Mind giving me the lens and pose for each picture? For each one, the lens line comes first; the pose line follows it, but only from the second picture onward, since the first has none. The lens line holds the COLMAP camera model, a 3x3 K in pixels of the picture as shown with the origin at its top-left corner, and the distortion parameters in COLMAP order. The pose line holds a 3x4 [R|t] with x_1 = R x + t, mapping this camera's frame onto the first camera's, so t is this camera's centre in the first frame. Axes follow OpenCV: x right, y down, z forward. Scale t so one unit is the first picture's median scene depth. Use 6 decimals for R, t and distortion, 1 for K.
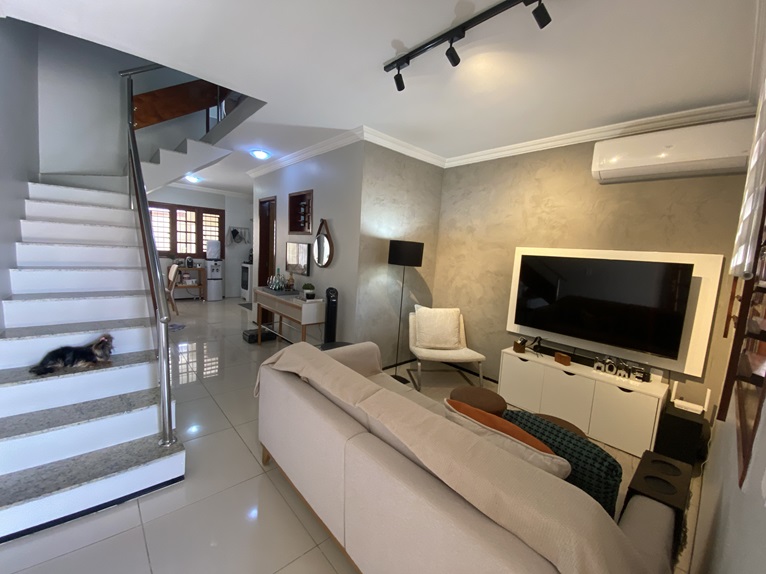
lens RADIAL K [[308.2, 0, 384.3], [0, 308.2, 283.4], [0, 0, 1]] dist [0.019292, -0.021883]
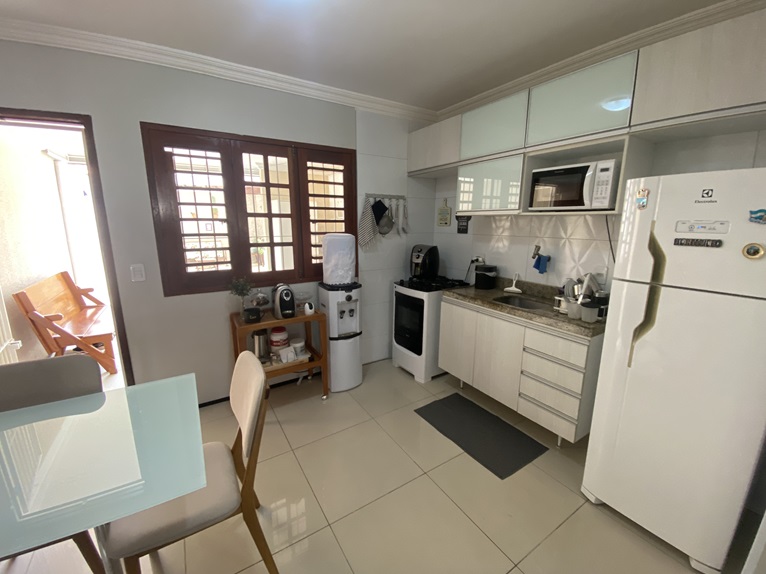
lens RADIAL K [[308.2, 0, 384.3], [0, 308.2, 283.4], [0, 0, 1]] dist [0.019292, -0.021883]
pose [[0.984577, -0.027444, -0.172785, -0.439402], [0.041292, 0.996170, 0.077070, -0.106480], [0.170008, -0.083016, 0.981940, 0.648496]]
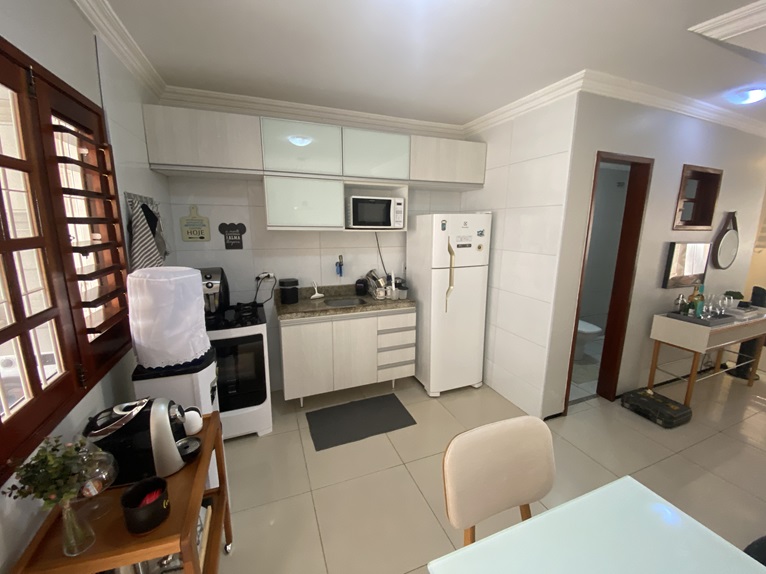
lens RADIAL K [[308.2, 0, 384.3], [0, 308.2, 283.4], [0, 0, 1]] dist [0.019292, -0.021883]
pose [[0.347302, -0.238489, 0.906920, -0.693568], [0.119610, 0.970487, 0.209400, -0.156363], [-0.930094, 0.035752, 0.365578, 0.804505]]
